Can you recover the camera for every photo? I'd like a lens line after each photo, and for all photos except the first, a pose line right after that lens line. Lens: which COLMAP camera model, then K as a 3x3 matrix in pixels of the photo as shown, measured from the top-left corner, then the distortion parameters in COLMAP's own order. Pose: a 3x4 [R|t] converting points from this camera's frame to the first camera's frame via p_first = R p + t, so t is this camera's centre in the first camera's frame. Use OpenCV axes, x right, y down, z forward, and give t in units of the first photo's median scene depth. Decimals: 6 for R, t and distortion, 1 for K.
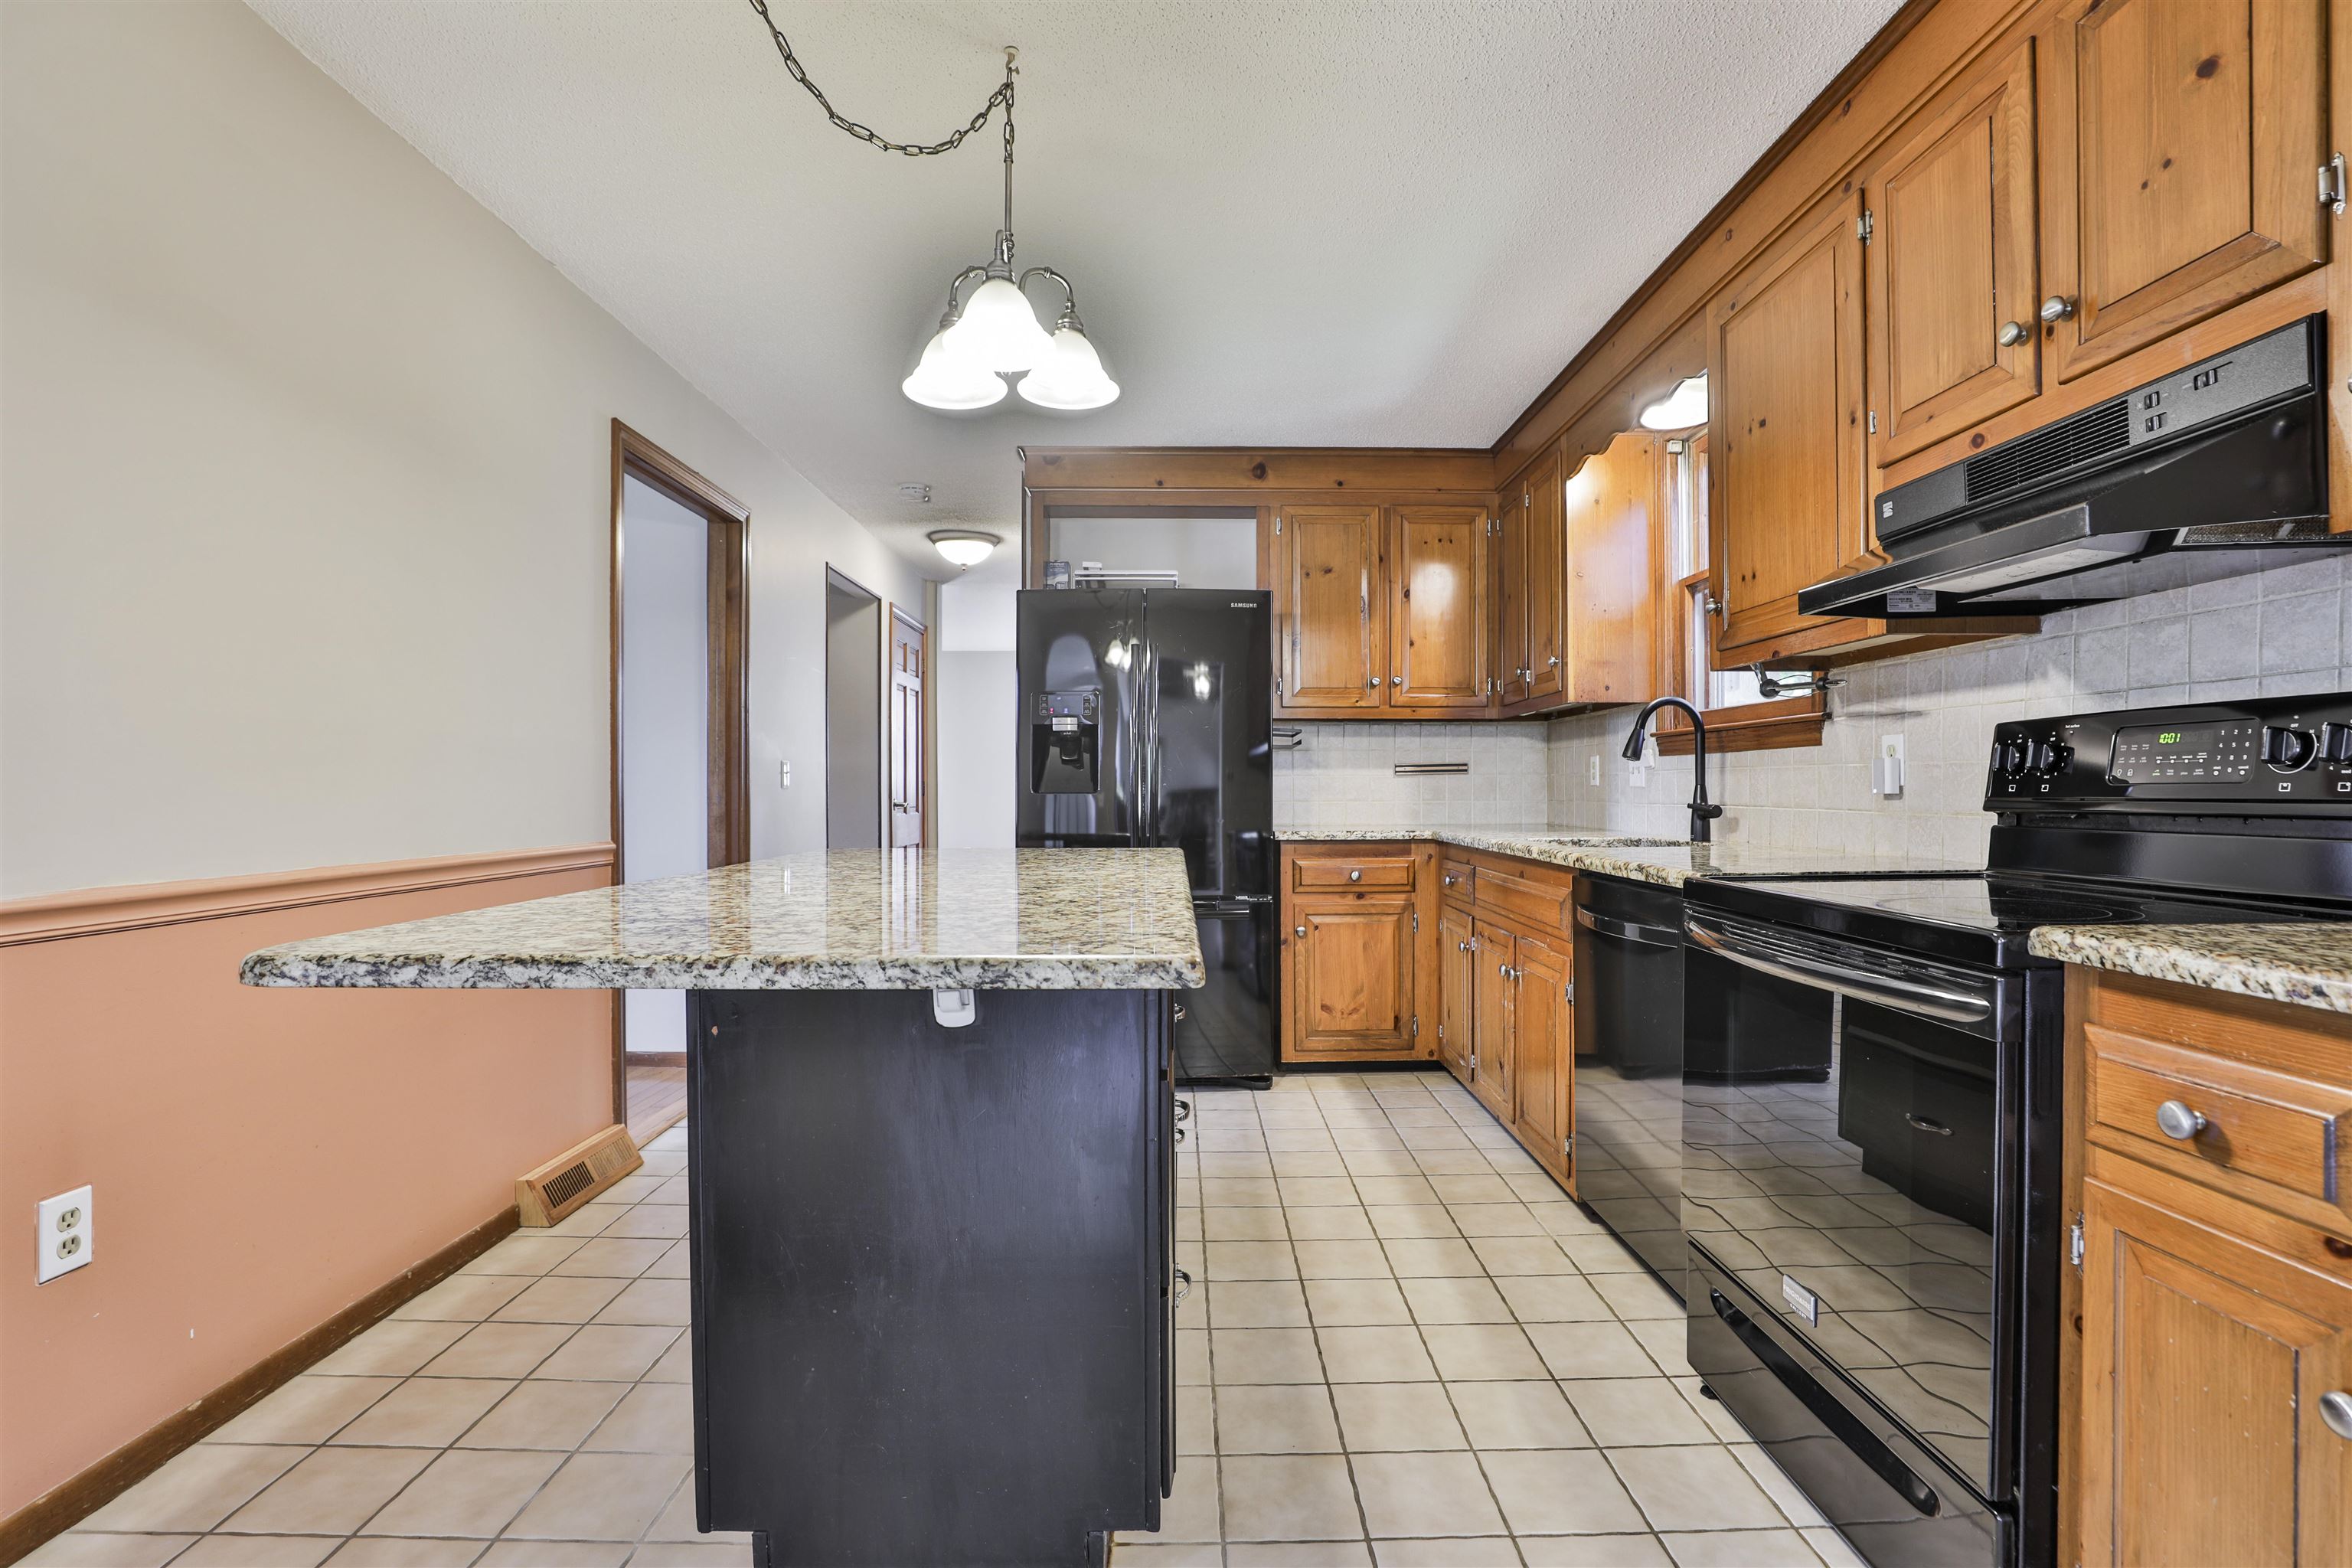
lens RADIAL K [[1088.7, 0, 1178.0], [0, 1088.7, 786.3], [0, 0, 1]] dist [-0.037410, 0.009477]
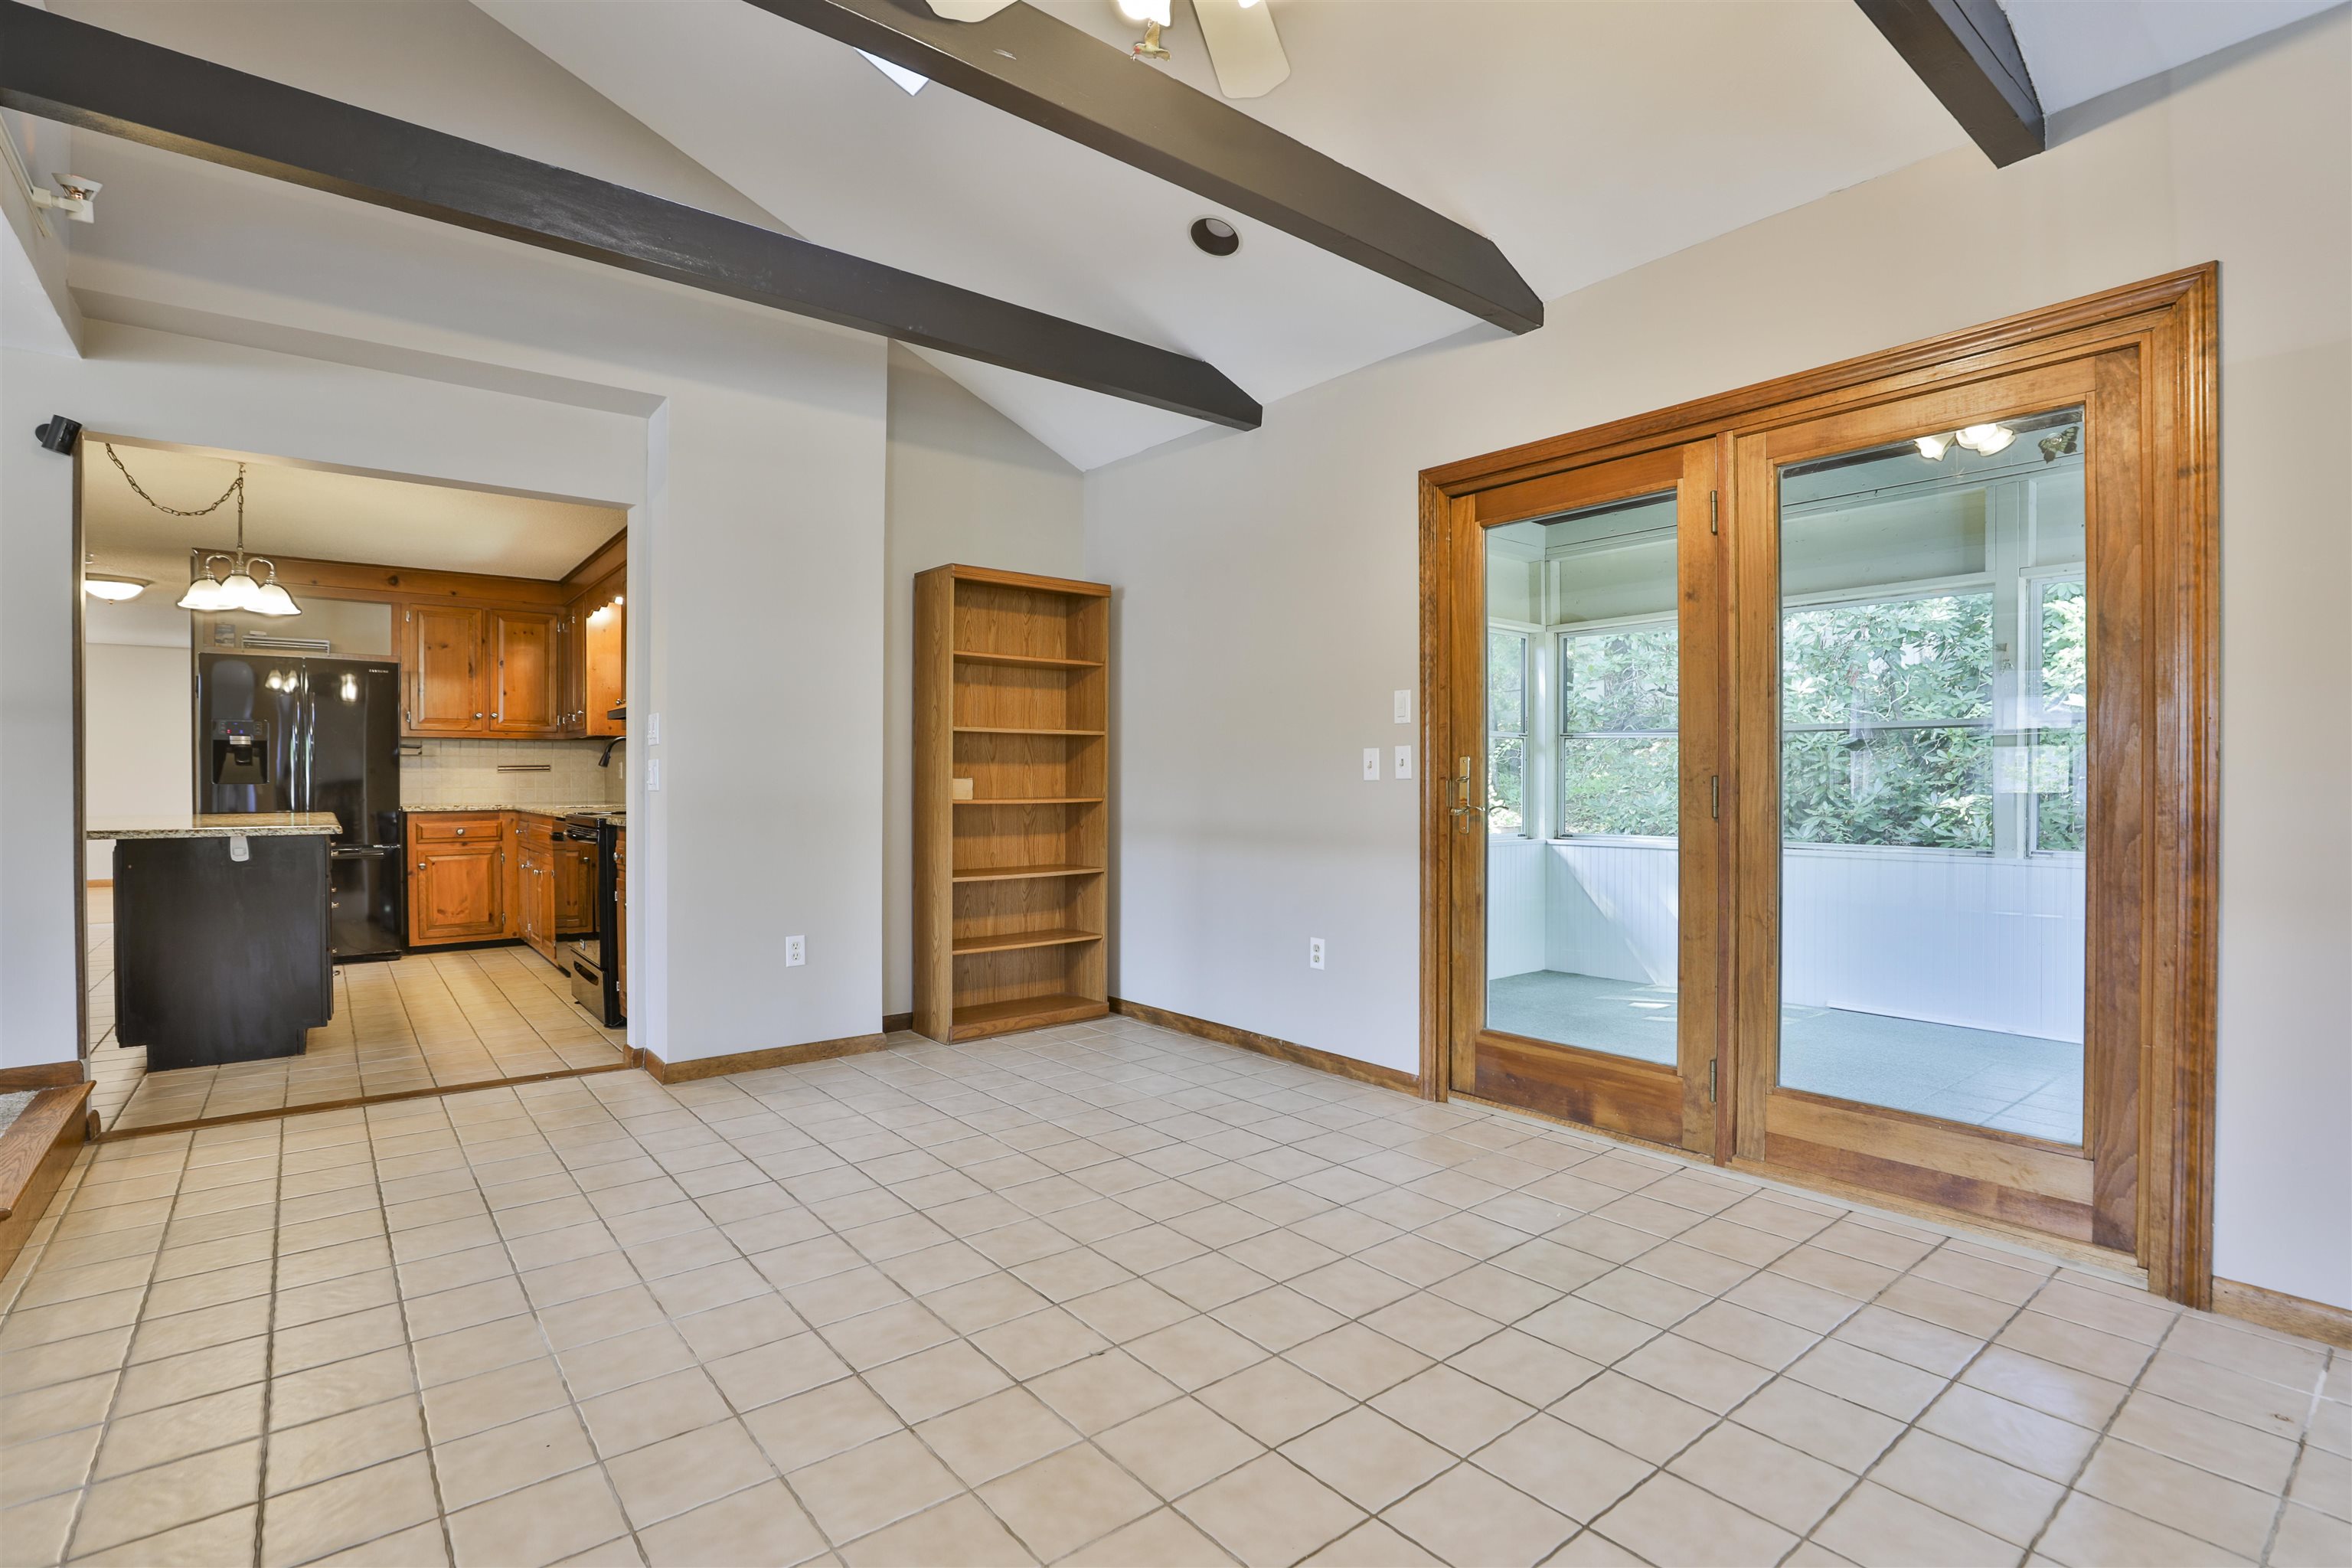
lens RADIAL K [[1088.7, 0, 1199.2], [0, 1088.7, 784.0], [0, 0, 1]] dist [-0.037410, 0.009477]
pose [[0.772949, -0.003977, 0.634456, -0.006558], [-0.001089, 0.999971, 0.007594, -0.006284], [-0.634468, -0.006561, 0.772921, -1.011155]]
